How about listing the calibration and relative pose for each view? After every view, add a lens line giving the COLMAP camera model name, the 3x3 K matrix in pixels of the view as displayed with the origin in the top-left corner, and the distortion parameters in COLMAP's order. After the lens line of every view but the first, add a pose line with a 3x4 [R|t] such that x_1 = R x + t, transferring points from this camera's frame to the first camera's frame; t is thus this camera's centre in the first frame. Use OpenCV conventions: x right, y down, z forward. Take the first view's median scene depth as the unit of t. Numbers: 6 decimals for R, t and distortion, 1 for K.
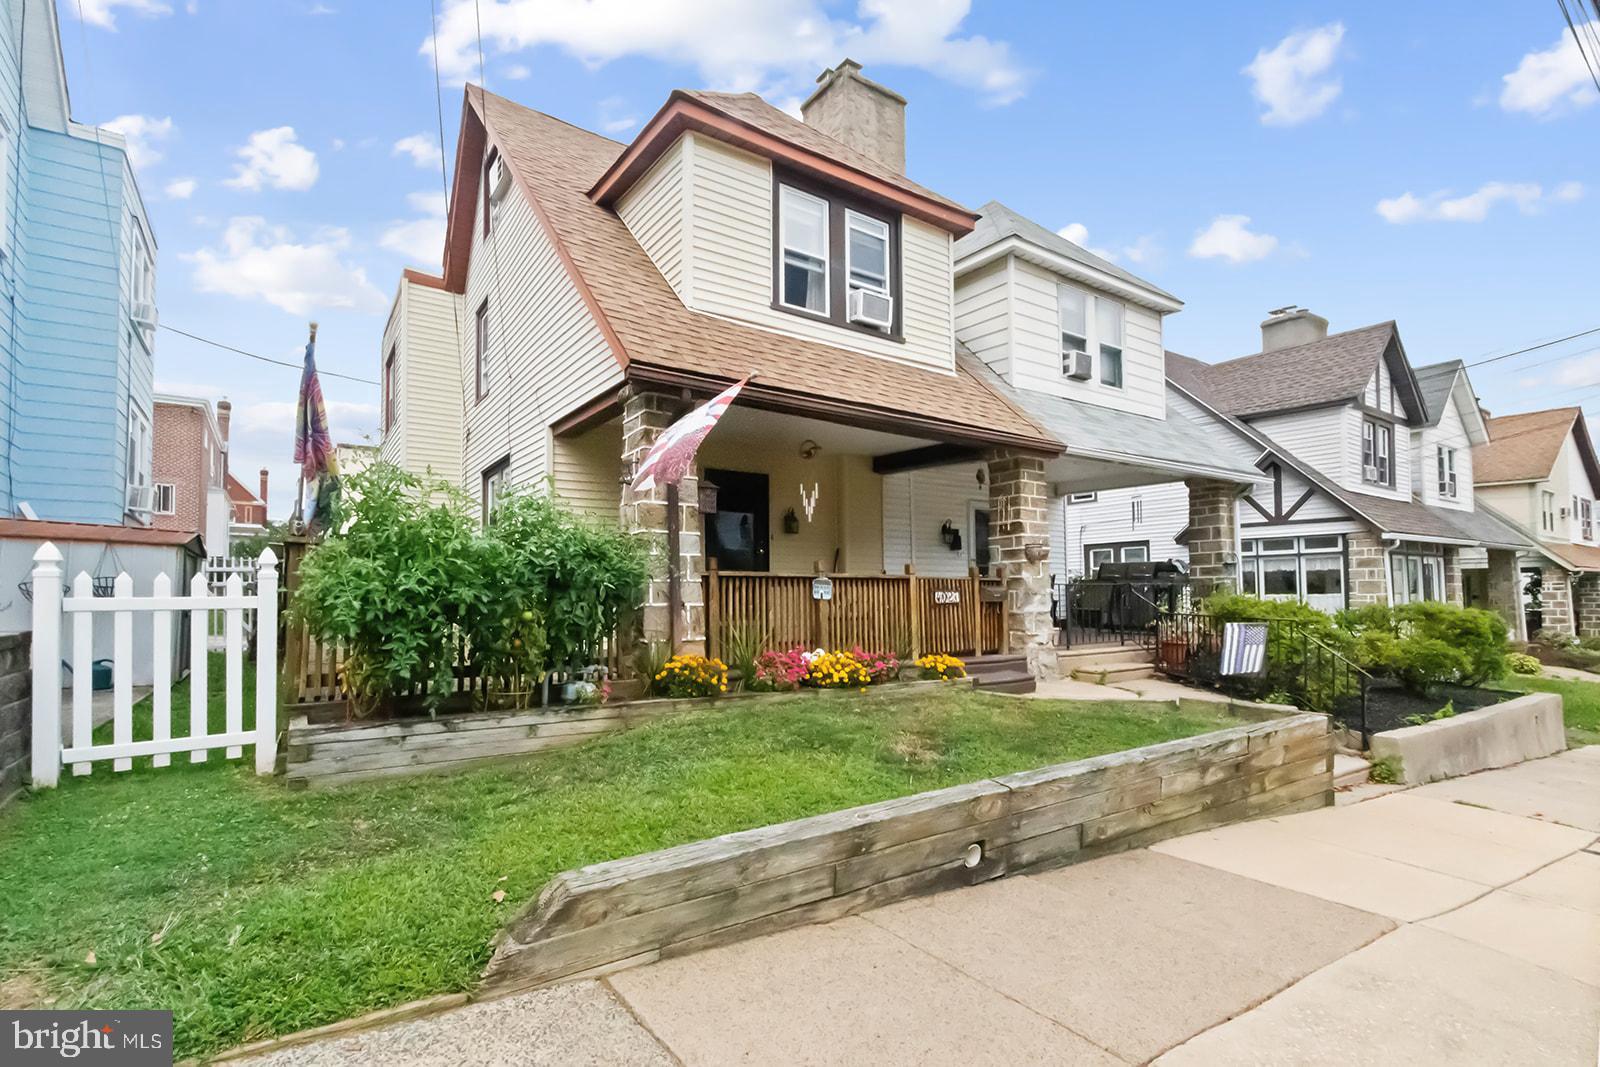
lens RADIAL K [[767.4, 0, 767.1], [0, 767.4, 567.8], [0, 0, 1]] dist [0.011468, -0.001508]
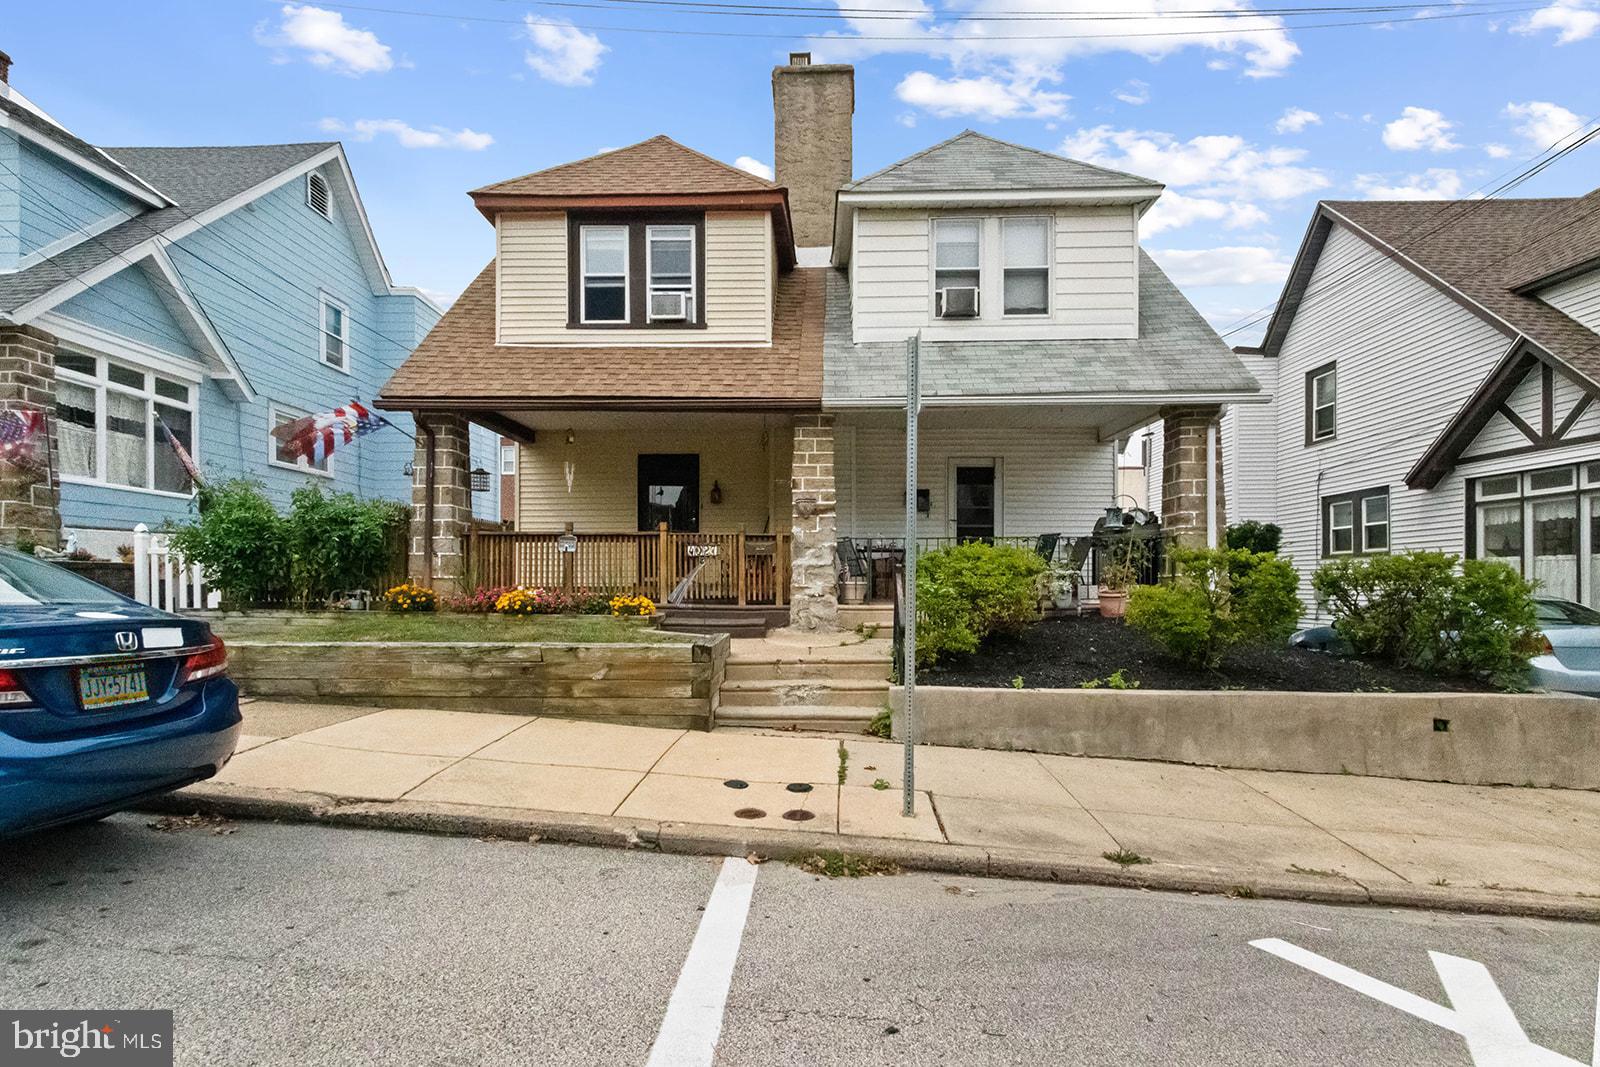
lens RADIAL K [[767.4, 0, 769.8], [0, 767.4, 572.8], [0, 0, 1]] dist [0.011468, -0.001508]
pose [[0.797921, -0.000444, -0.602762, 0.934003], [0.014307, 0.999732, 0.018202, 0.048064], [0.602592, -0.023148, 0.797714, 0.147020]]
